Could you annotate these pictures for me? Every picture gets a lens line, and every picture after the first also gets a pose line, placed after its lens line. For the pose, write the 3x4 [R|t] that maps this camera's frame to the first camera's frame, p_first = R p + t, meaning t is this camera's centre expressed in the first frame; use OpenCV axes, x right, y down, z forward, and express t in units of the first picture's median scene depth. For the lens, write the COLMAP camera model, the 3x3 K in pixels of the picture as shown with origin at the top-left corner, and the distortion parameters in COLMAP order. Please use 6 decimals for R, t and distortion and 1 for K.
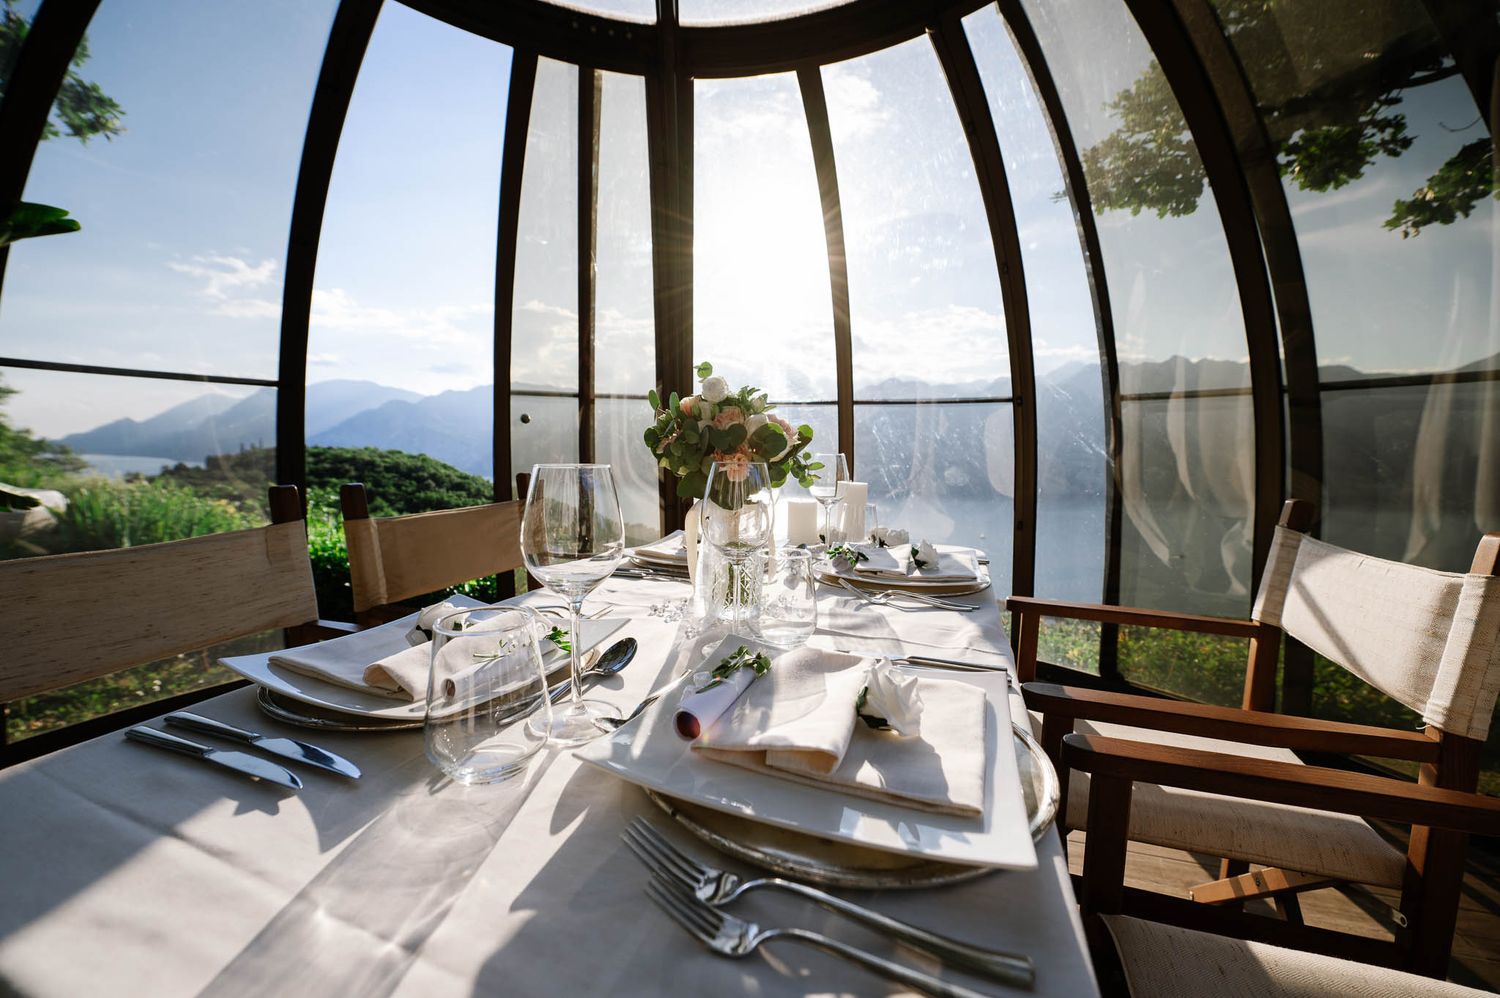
lens RADIAL K [[600.3, 0, 750.0], [0, 600.3, 499.0], [0, 0, 1]] dist [-0.000657, -0.000028]
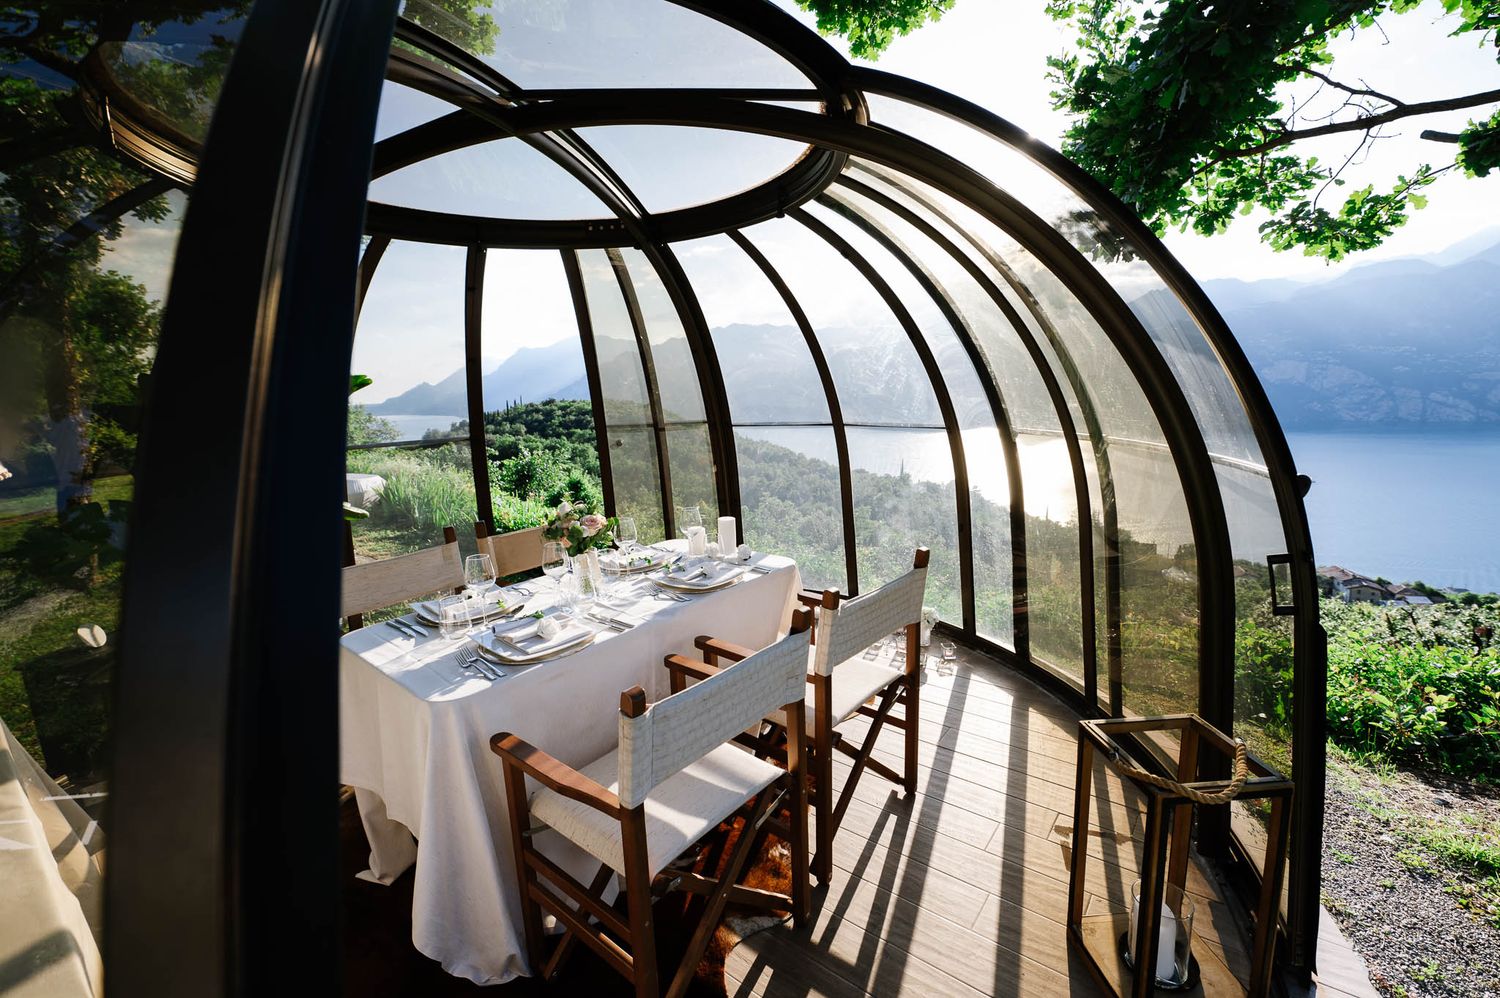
lens RADIAL K [[600.3, 0, 750.0], [0, 600.3, 499.0], [0, 0, 1]] dist [-0.000657, -0.000028]
pose [[0.952354, 0.000530, -0.304994, 1.977432], [0.023042, 0.997016, 0.073681, -0.523130], [0.304123, -0.077198, 0.949500, -1.575619]]
